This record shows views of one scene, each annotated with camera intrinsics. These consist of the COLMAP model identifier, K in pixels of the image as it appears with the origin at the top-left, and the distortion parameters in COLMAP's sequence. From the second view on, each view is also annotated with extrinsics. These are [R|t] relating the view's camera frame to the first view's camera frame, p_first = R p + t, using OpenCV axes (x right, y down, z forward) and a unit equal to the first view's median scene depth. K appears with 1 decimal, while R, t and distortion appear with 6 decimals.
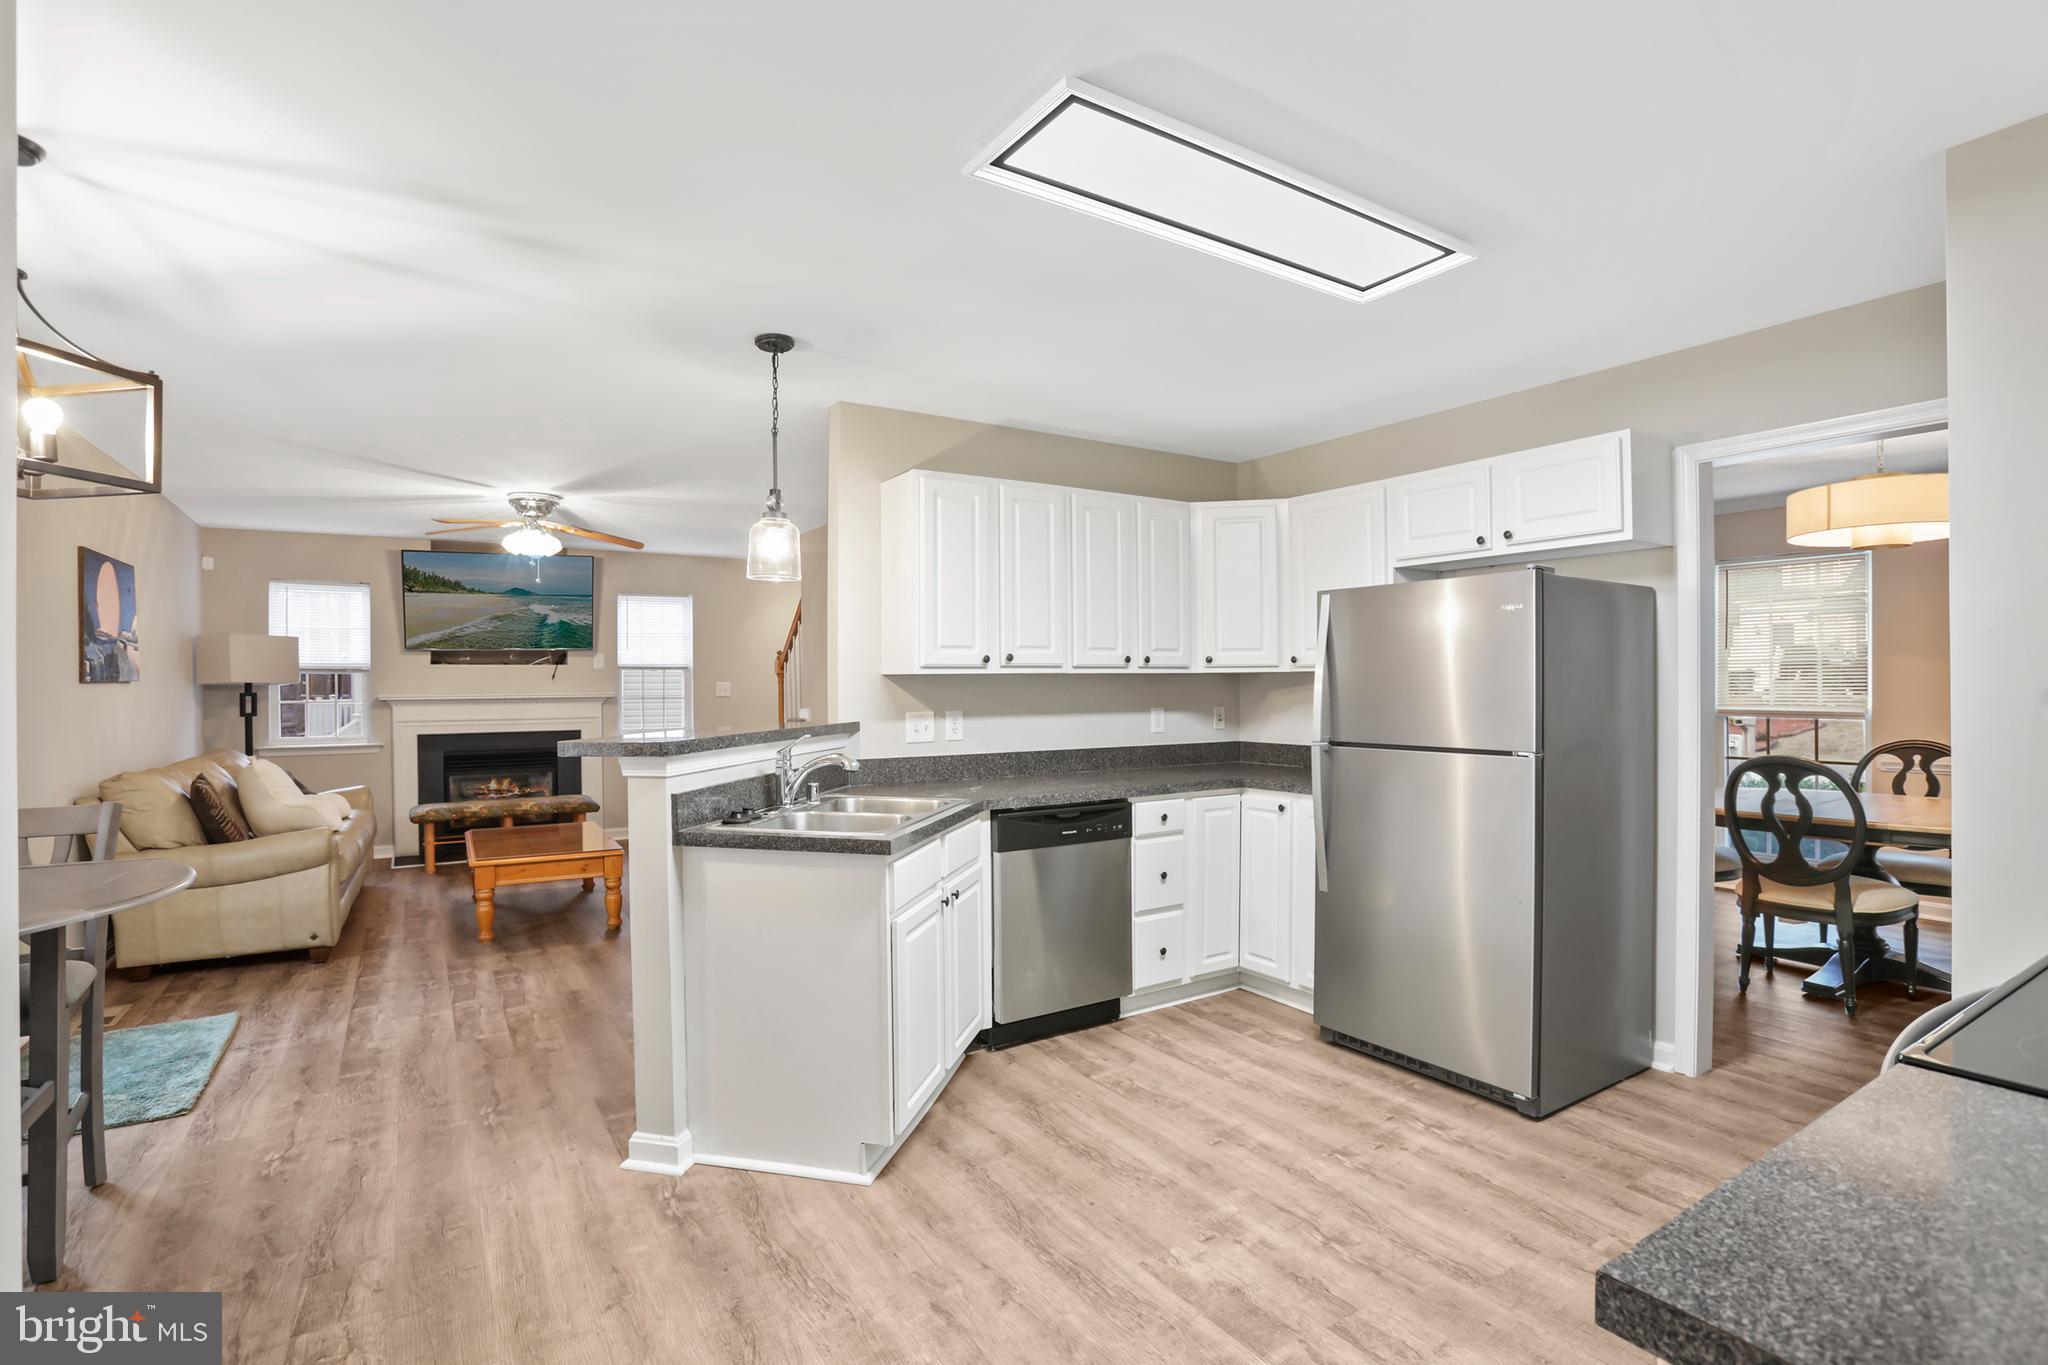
lens RADIAL K [[973.5, 0, 1024.0], [0, 973.5, 682.5], [0, 0, 1]] dist [-0.063423, 0.018910]
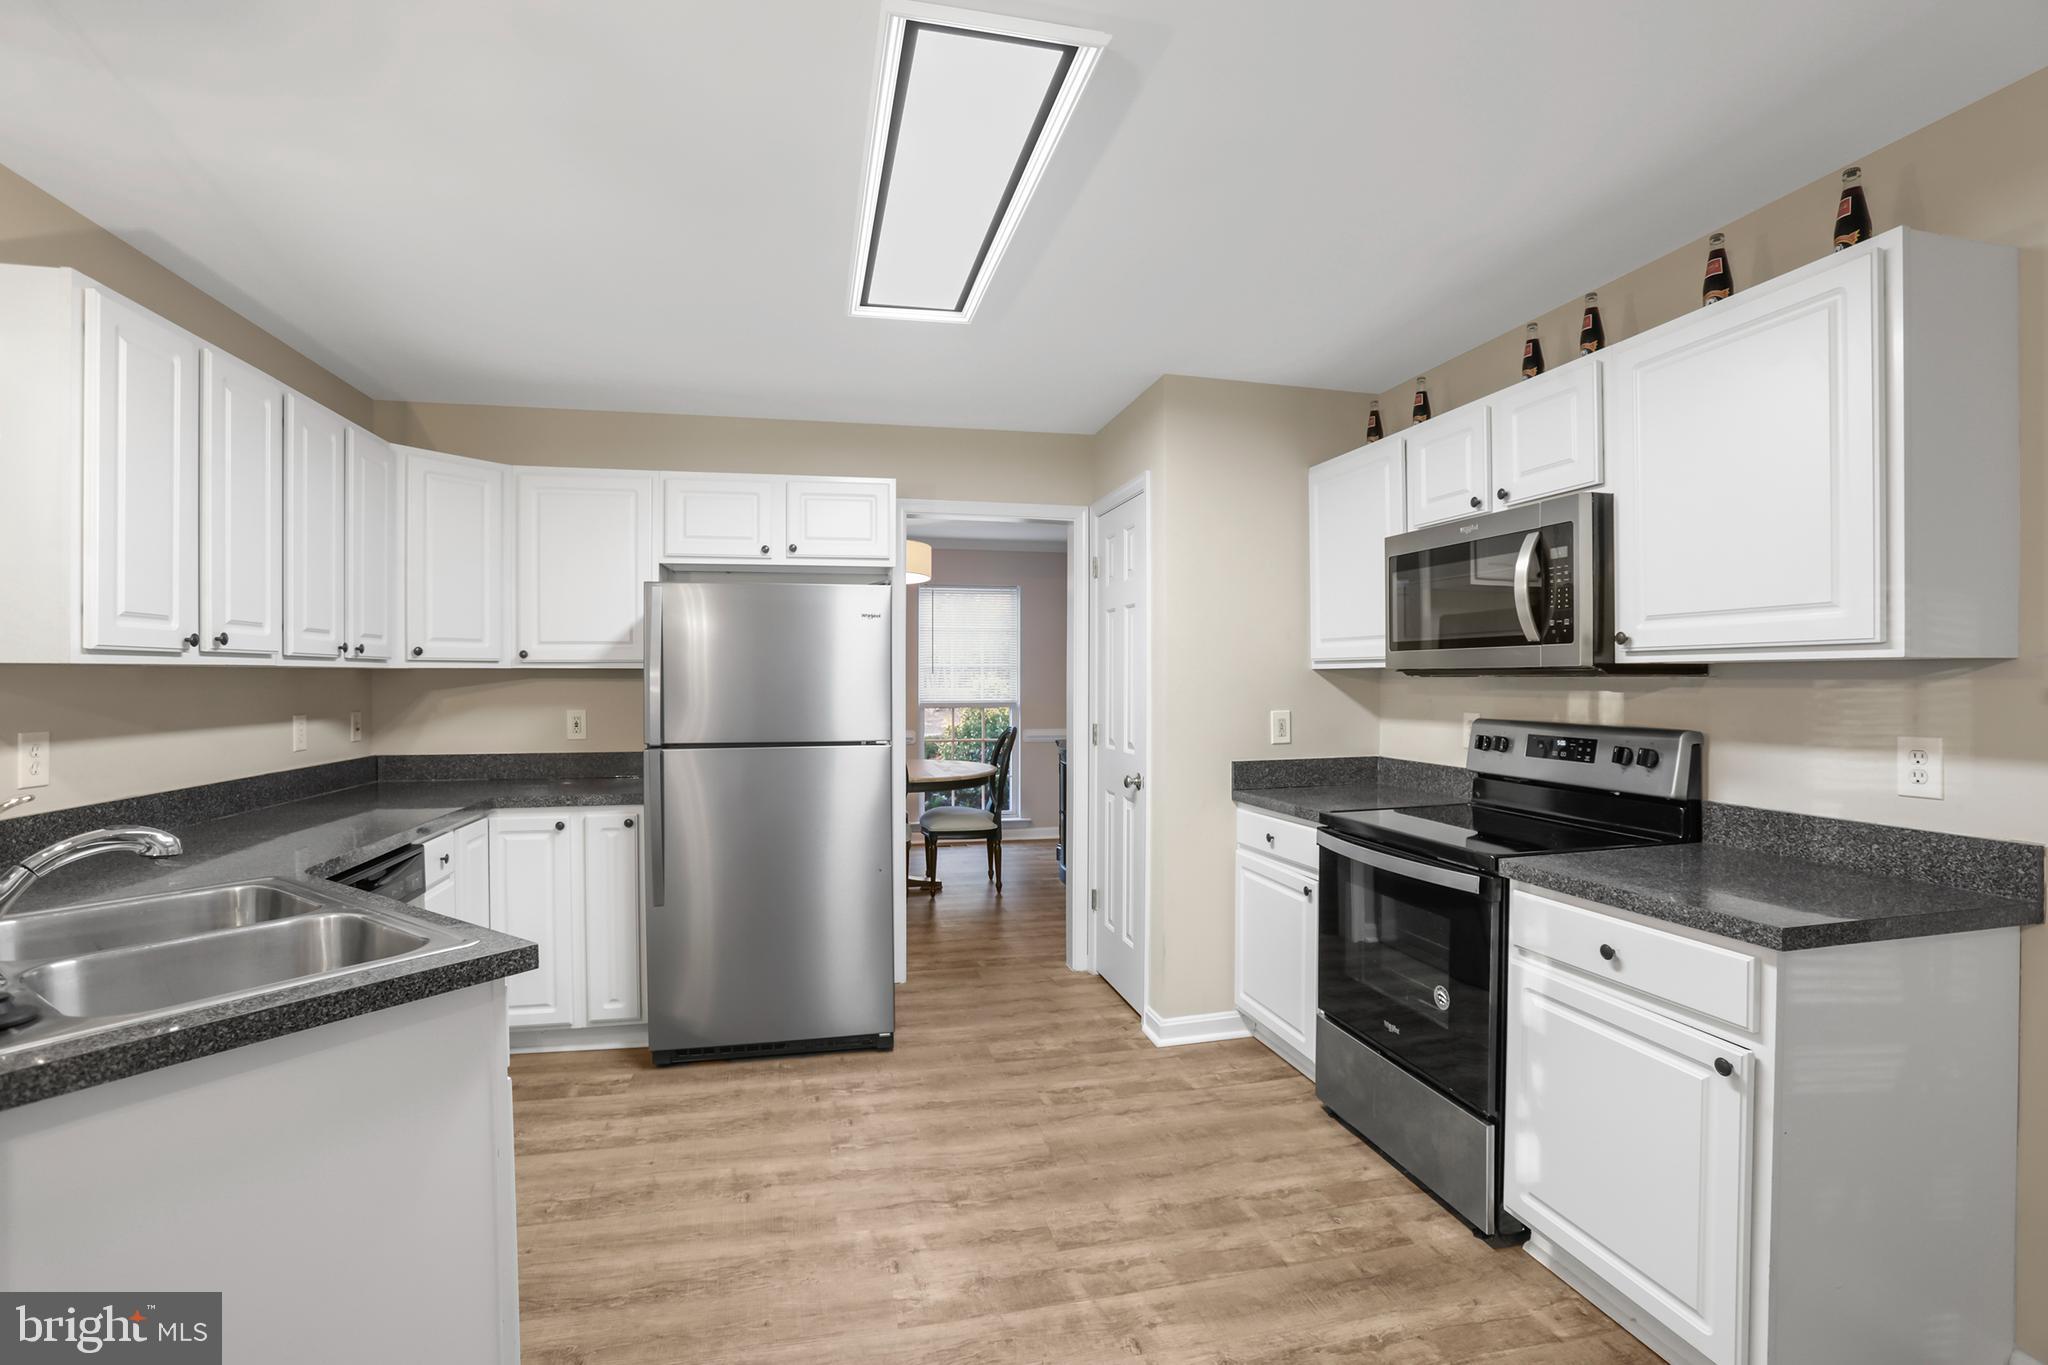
lens RADIAL K [[923.1, 0, 1009.3], [0, 923.1, 686.4], [0, 0, 1]] dist [-0.061643, 0.000351]
pose [[0.339254, -0.003984, 0.940686, -0.346871], [-0.000879, 0.999989, 0.004552, 0.000935], [-0.940694, -0.002371, 0.339247, 0.337610]]
